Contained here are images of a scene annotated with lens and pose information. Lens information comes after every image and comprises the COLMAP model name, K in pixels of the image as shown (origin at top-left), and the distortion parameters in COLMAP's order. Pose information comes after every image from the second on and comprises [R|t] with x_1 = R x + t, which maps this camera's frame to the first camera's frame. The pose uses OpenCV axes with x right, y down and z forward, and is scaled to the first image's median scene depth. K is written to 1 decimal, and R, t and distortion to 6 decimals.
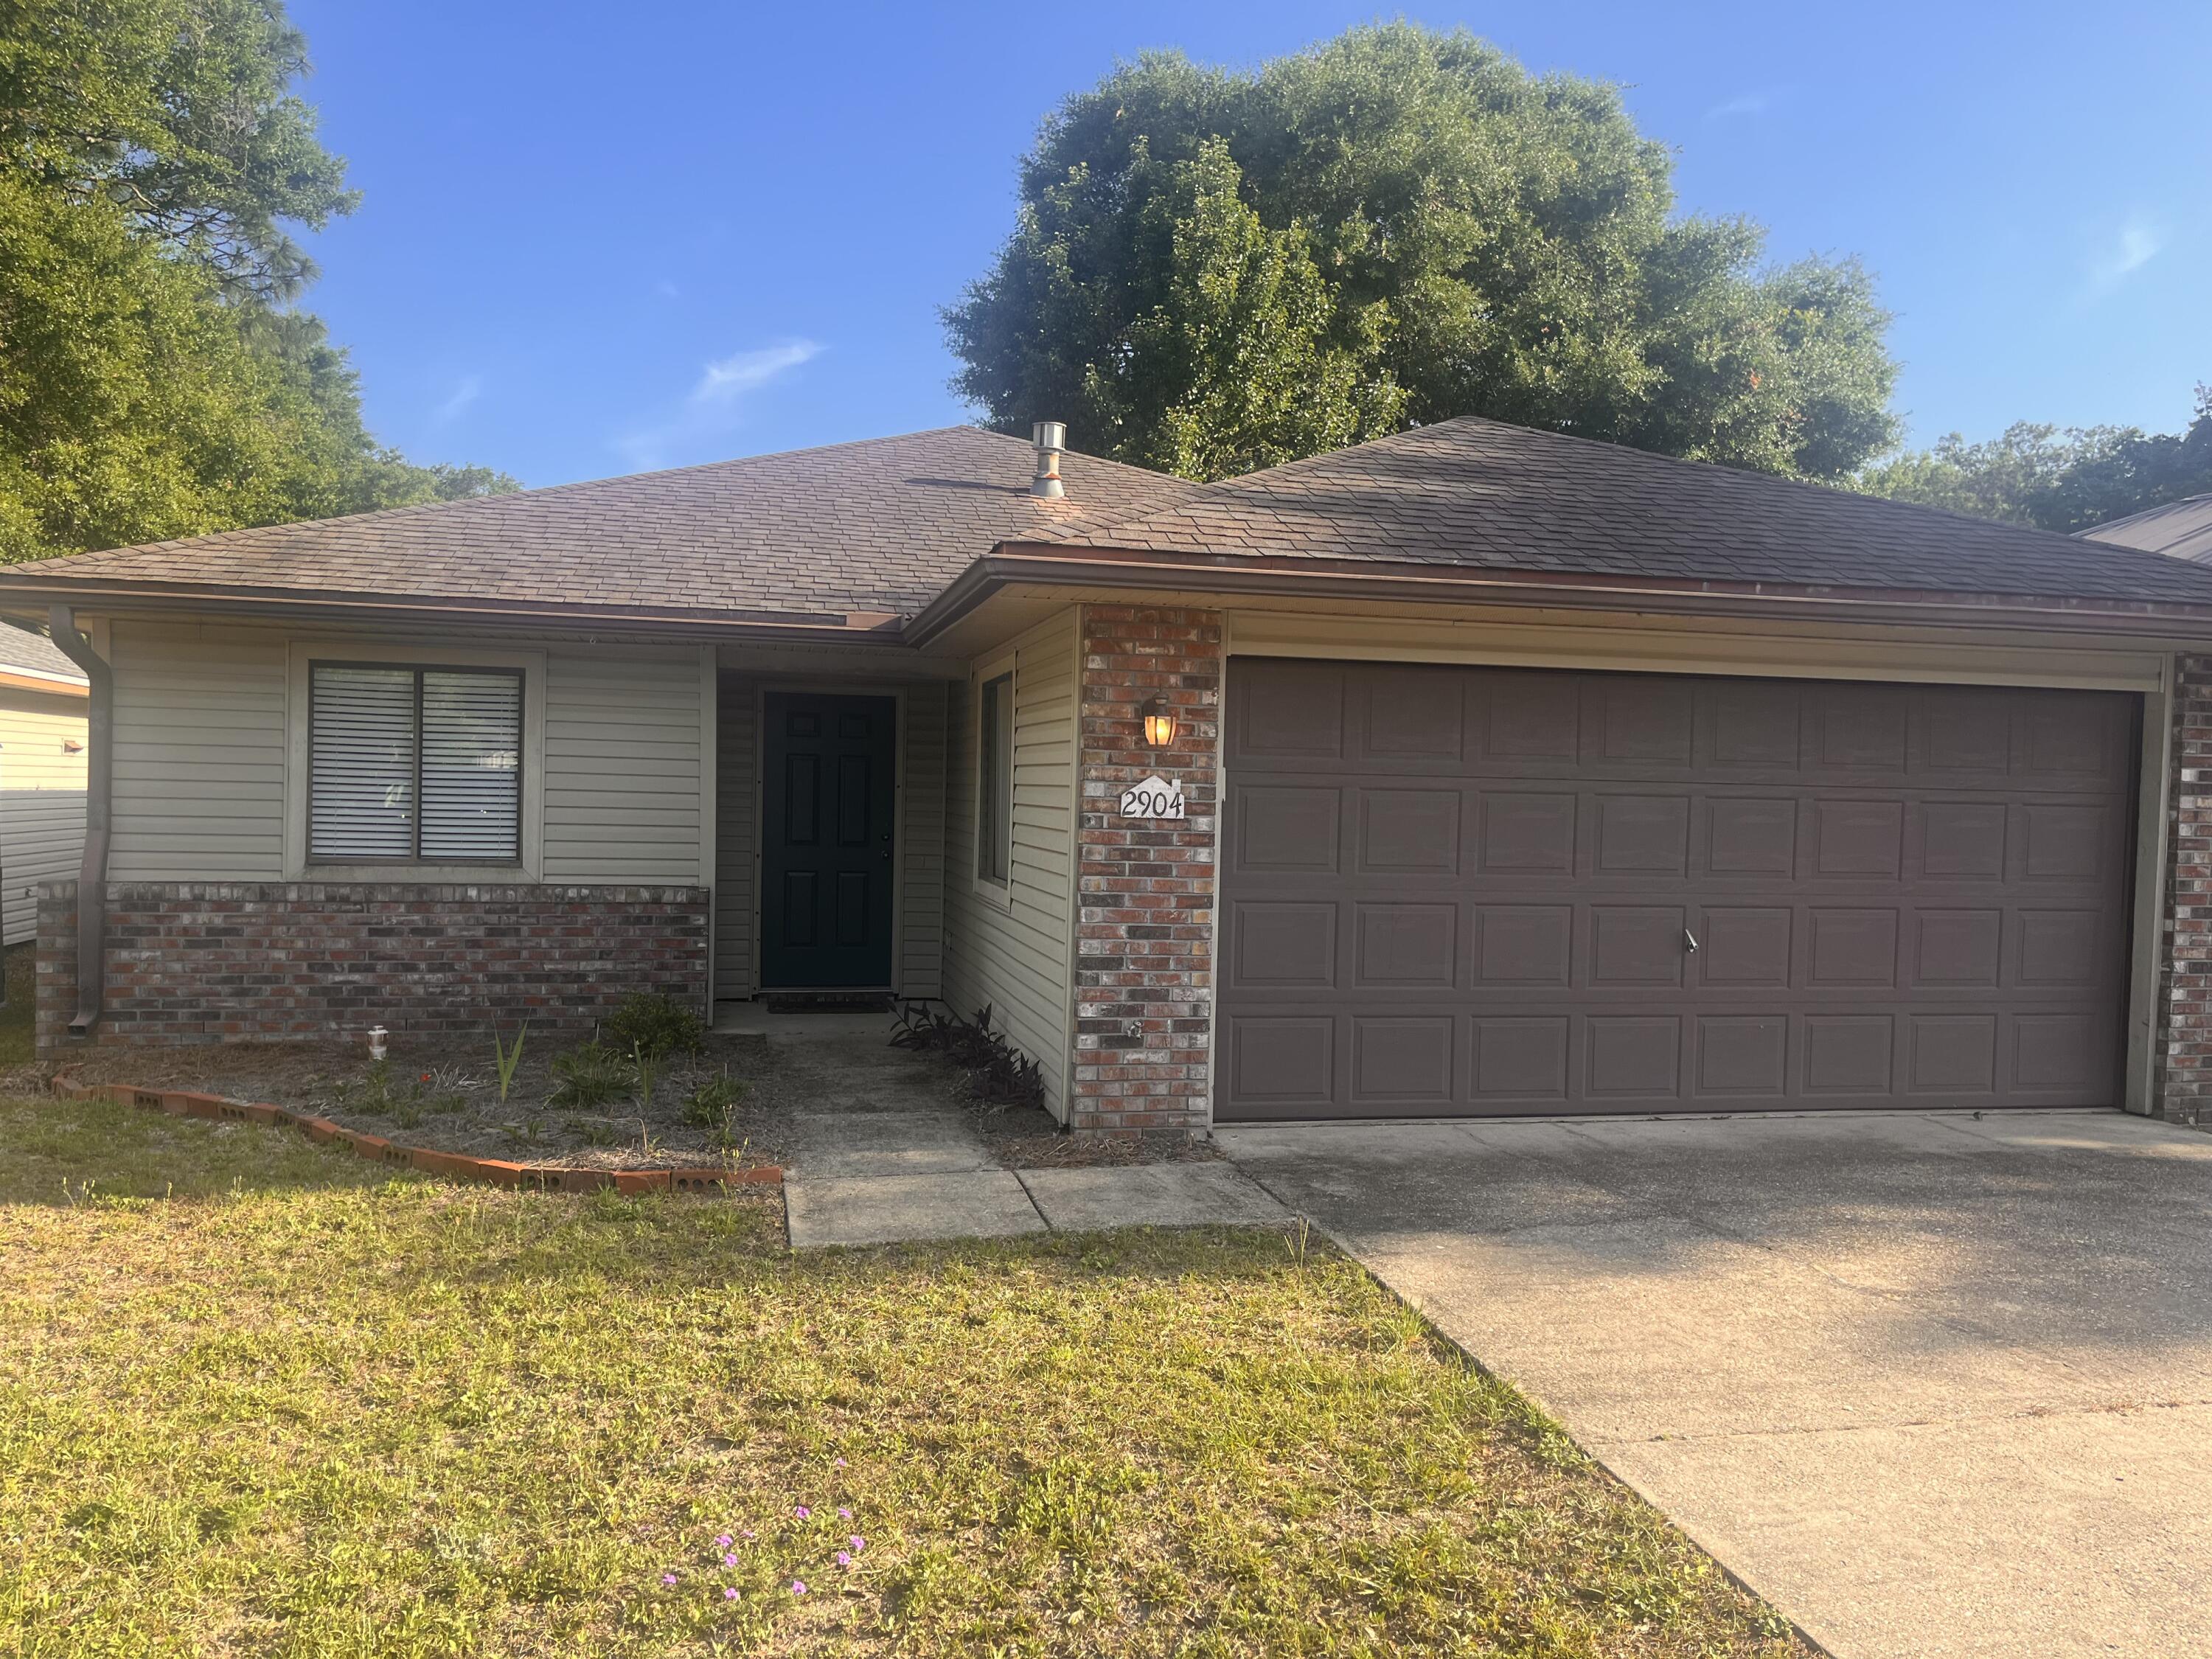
lens RADIAL K [[1671.8, 0, 1105.6], [0, 1671.8, 826.6], [0, 0, 1]] dist [0.037061, -0.005613]
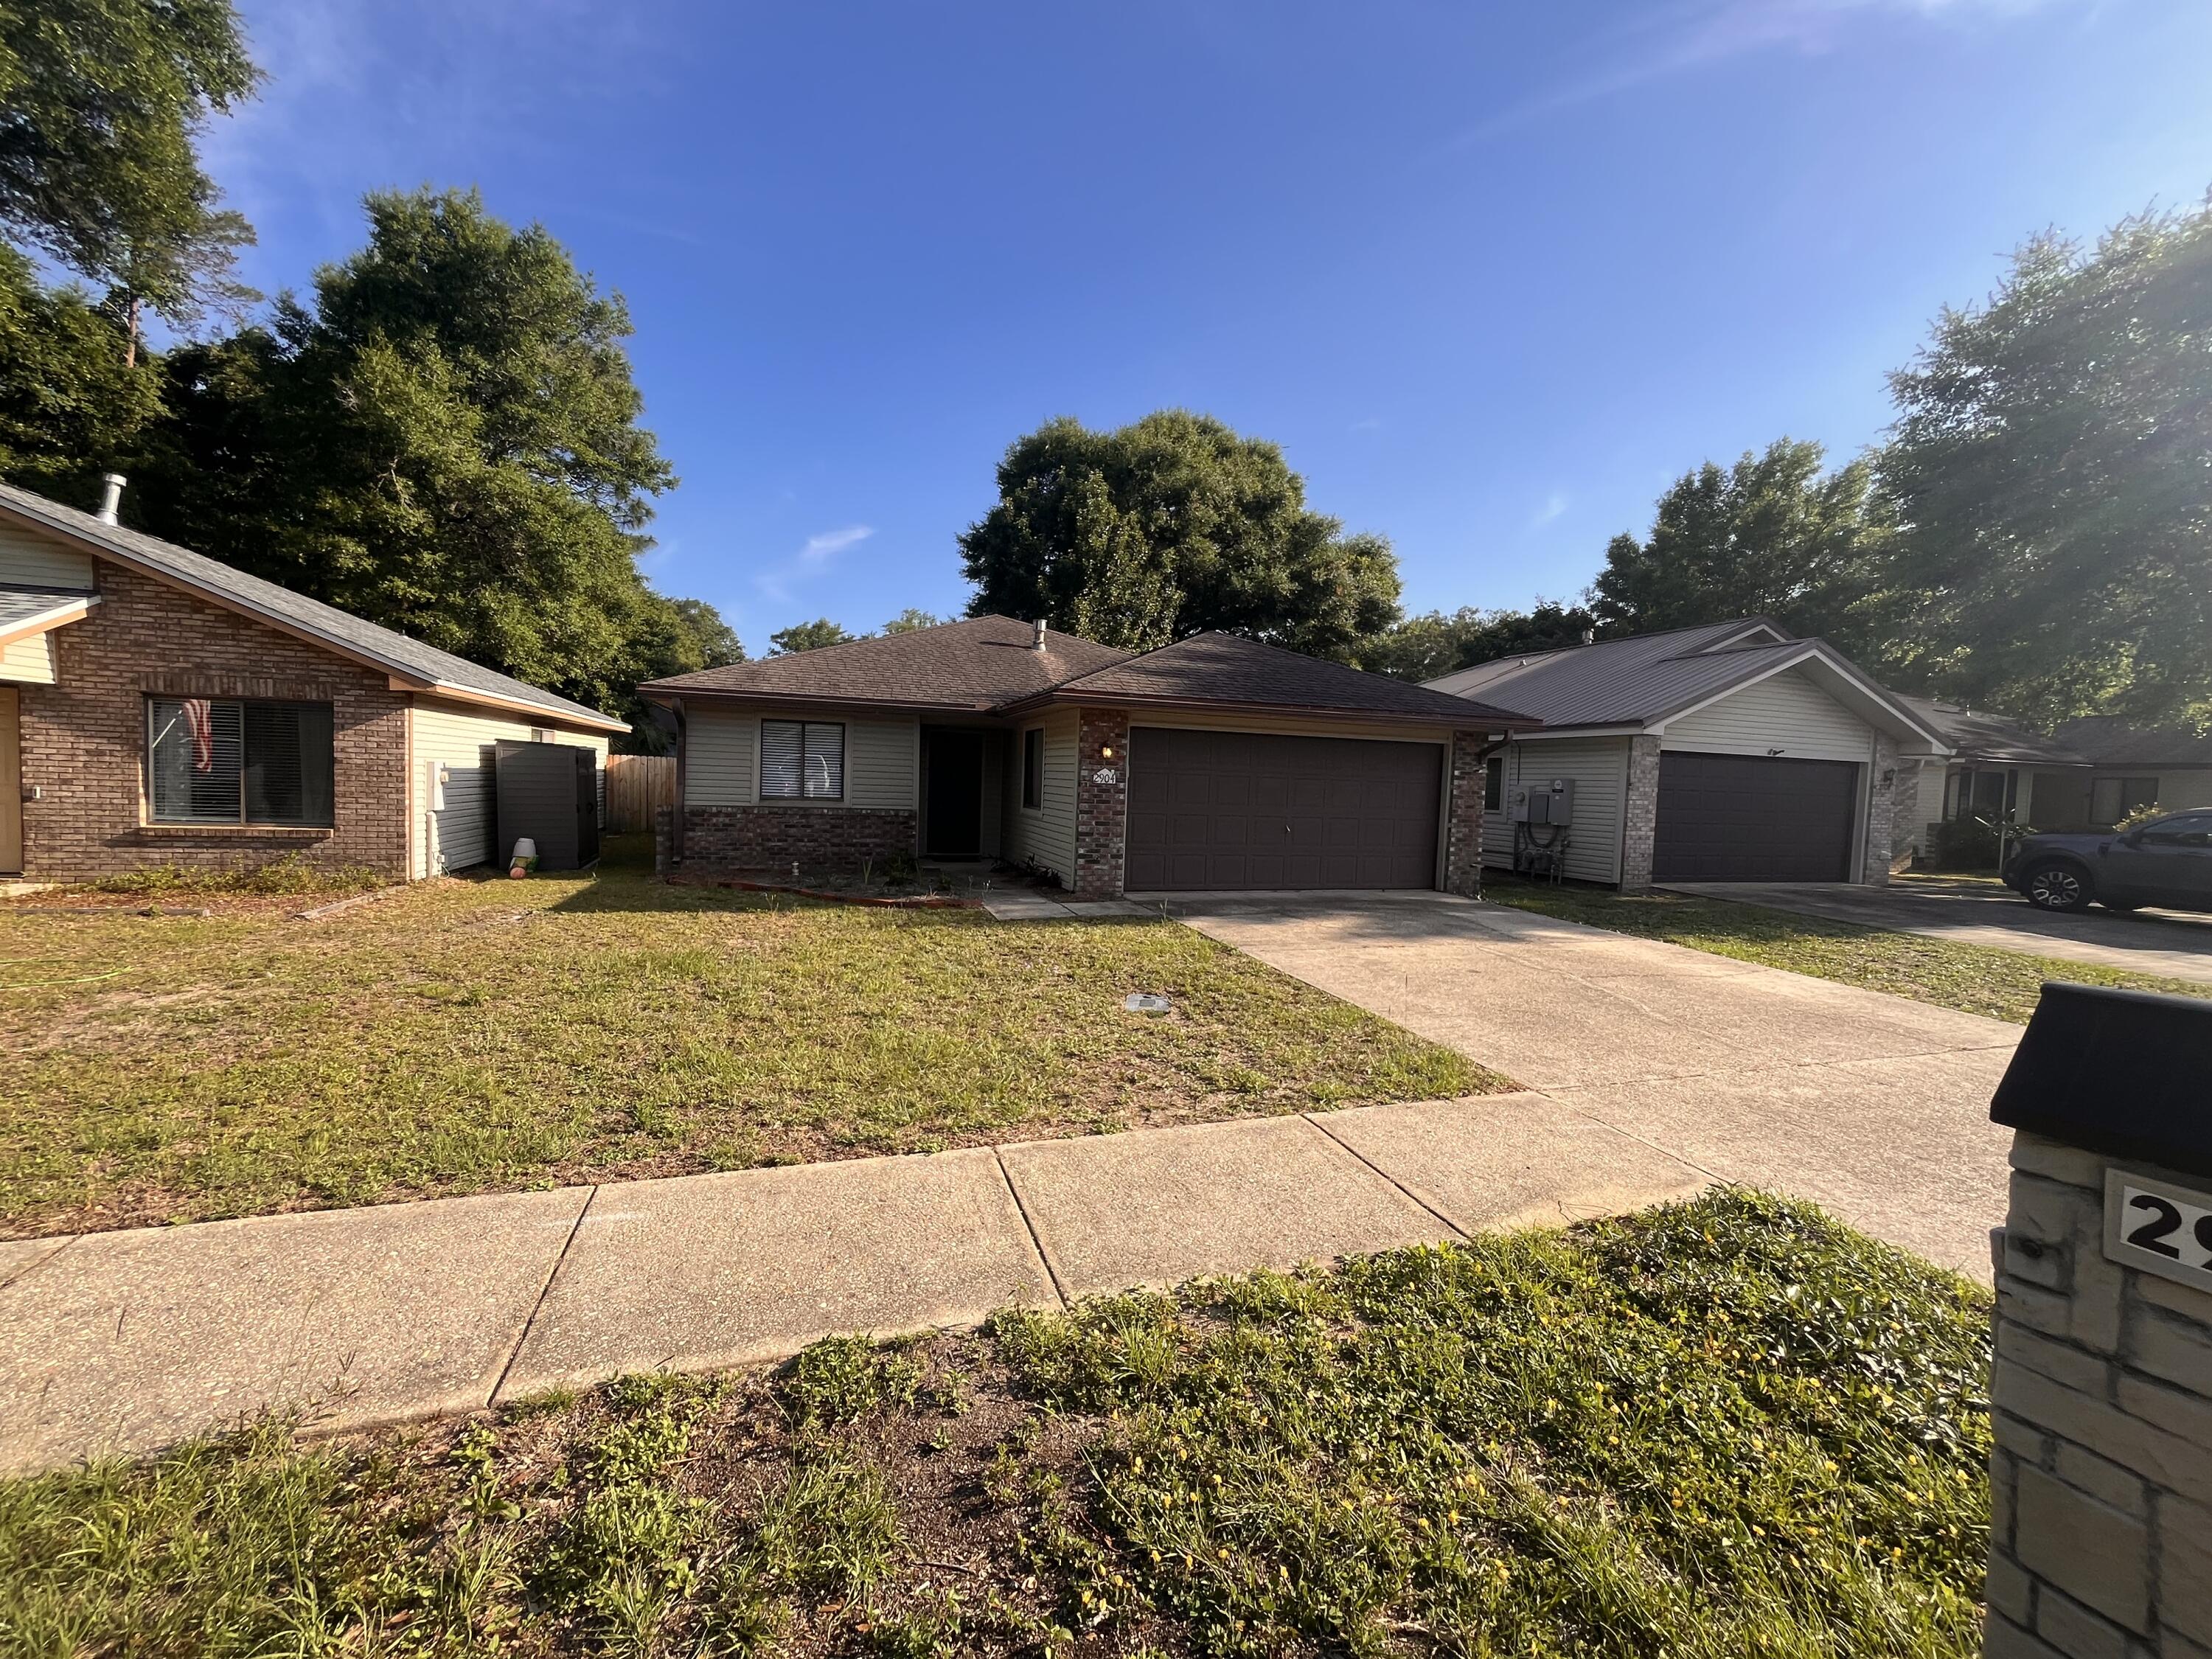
lens RADIAL K [[895.0, 0, 1106.1], [0, 895.0, 827.9], [0, 0, 1]] dist [-0.003588, 0.000142]
pose [[0.994765, 0.005331, 0.102053, -0.037840], [-0.009190, 0.999259, 0.037380, 0.004113], [-0.101778, -0.038122, 0.994076, -0.159454]]
